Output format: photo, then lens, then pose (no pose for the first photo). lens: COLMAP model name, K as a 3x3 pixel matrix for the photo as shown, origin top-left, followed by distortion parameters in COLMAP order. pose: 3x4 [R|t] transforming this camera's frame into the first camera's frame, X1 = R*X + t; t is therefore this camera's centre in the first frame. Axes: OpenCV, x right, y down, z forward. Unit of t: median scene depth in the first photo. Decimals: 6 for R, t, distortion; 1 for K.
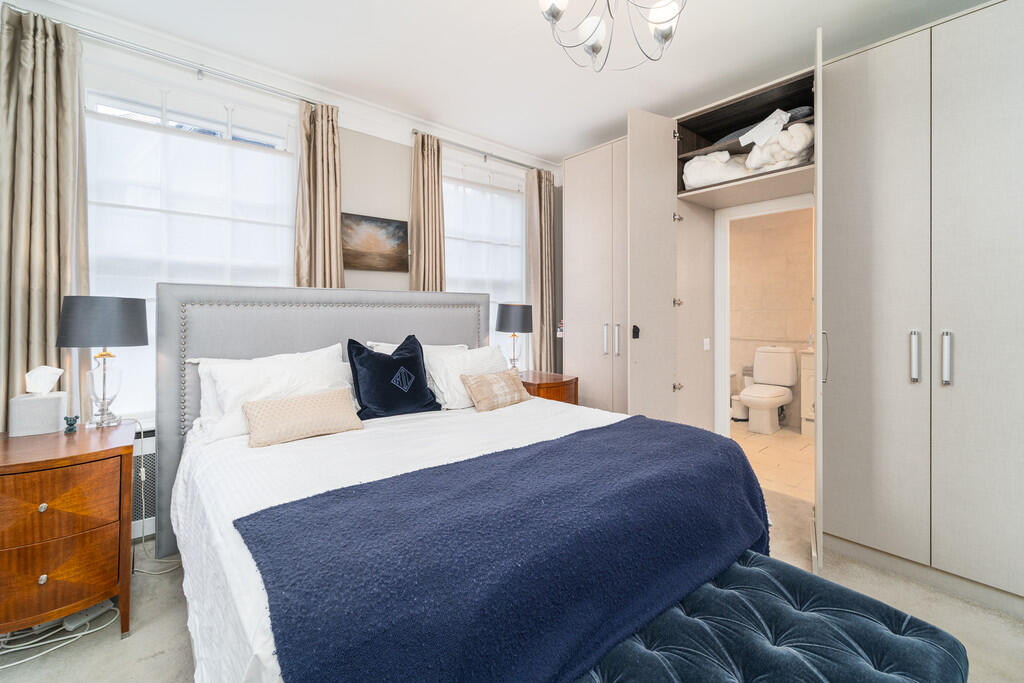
lens RADIAL K [[432.2, 0, 510.7], [0, 432.2, 312.0], [0, 0, 1]] dist [0.000074, -0.000266]
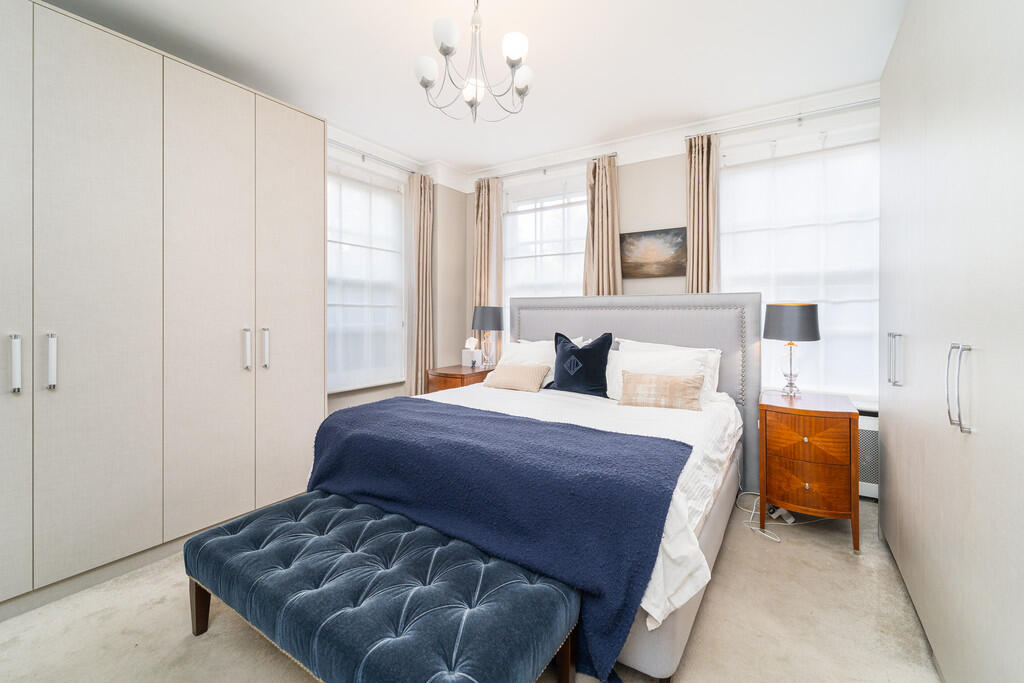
lens RADIAL K [[432.2, 0, 510.7], [0, 432.2, 312.0], [0, 0, 1]] dist [0.000074, -0.000266]
pose [[0.288733, -0.004489, -0.957399, 0.695224], [-0.003810, 0.999976, -0.005838, 0.003117], [0.957402, 0.005334, 0.288709, 0.328572]]
